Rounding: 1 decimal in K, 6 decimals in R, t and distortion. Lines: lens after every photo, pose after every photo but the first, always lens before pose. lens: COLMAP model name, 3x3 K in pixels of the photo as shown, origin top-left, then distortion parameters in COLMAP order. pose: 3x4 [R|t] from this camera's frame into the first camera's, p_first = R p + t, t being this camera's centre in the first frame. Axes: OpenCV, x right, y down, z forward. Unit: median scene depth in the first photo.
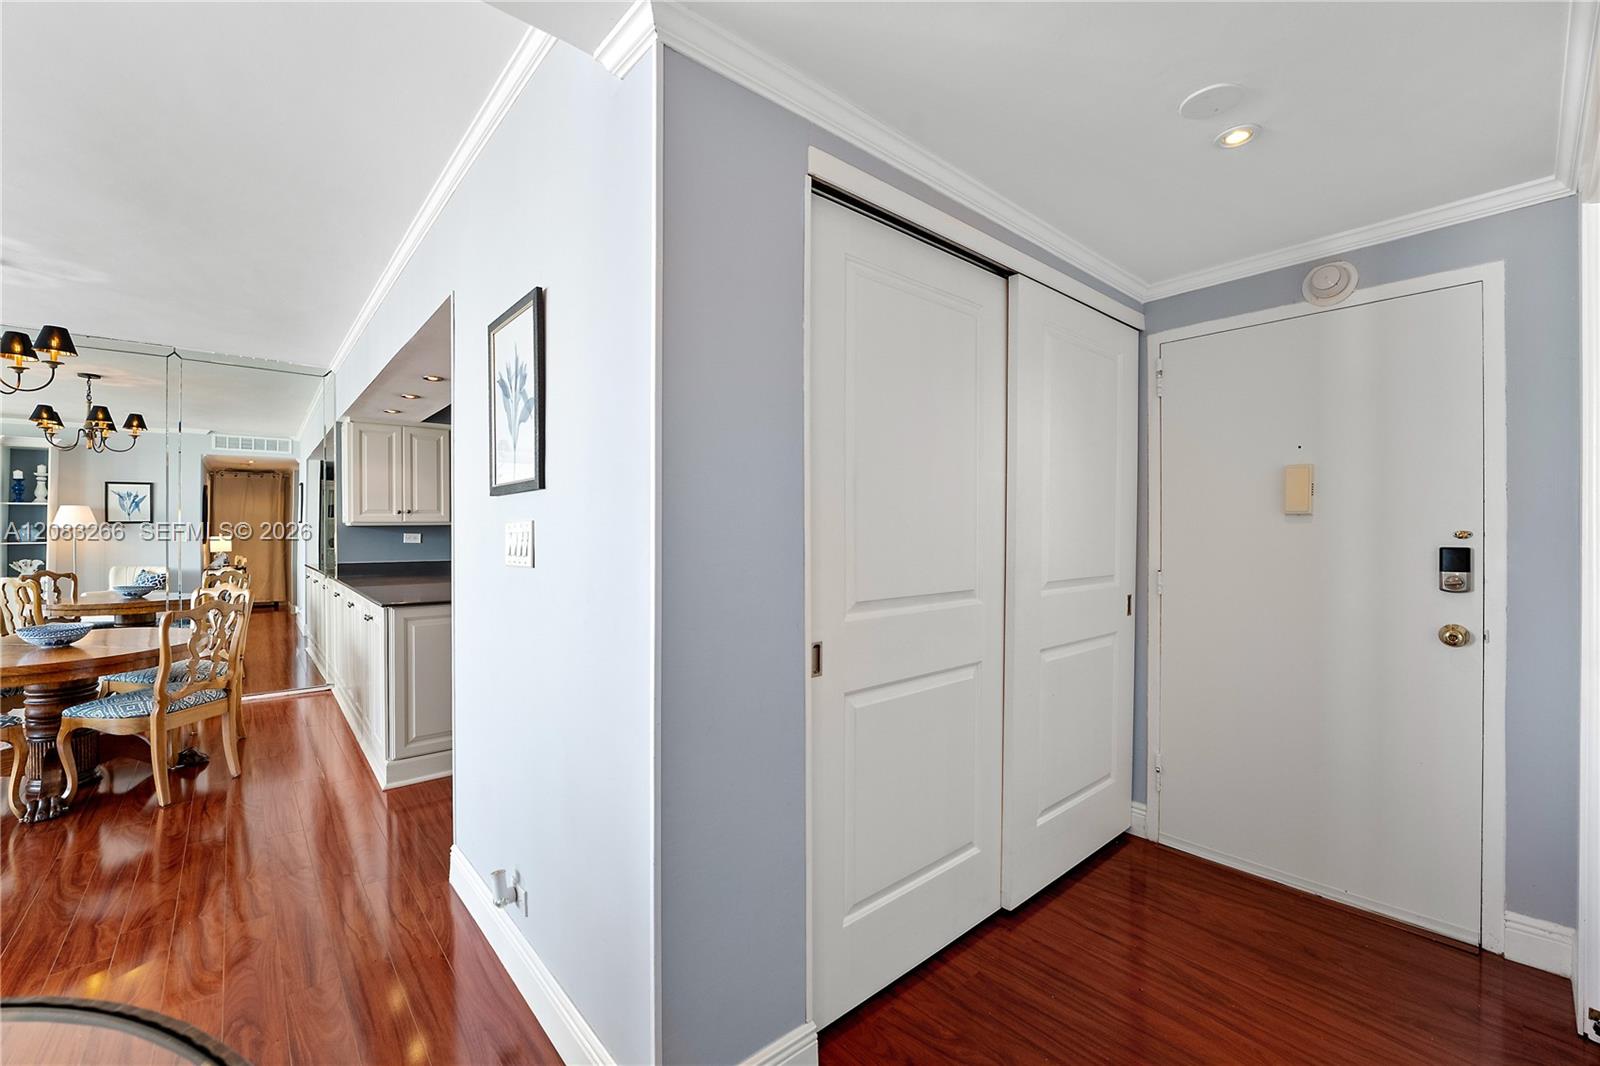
lens RADIAL K [[651.0, 0, 802.1], [0, 651.0, 535.5], [0, 0, 1]] dist [-0.007742, -0.001074]
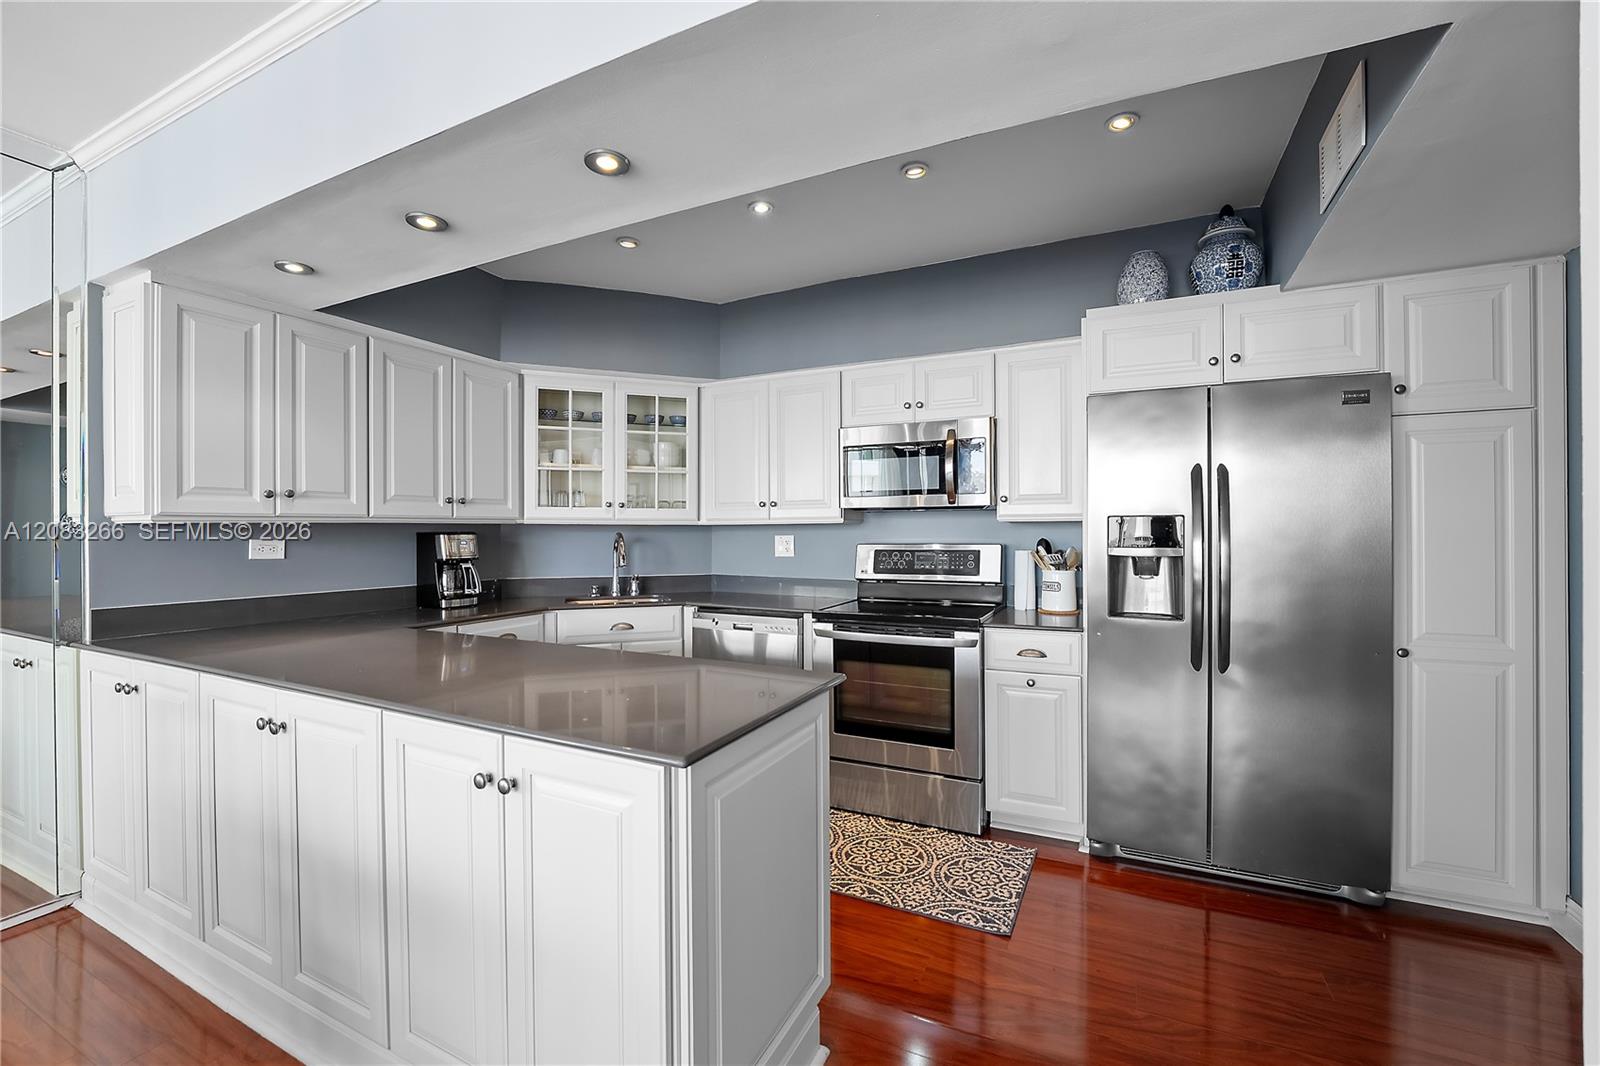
lens RADIAL K [[651.0, 0, 802.6], [0, 651.0, 528.8], [0, 0, 1]] dist [-0.007742, -0.001074]
pose [[0.921664, 0.003877, 0.387970, -0.443442], [0.001280, 0.999914, -0.013032, -0.004481], [-0.387987, 0.012508, 0.921580, 0.417662]]
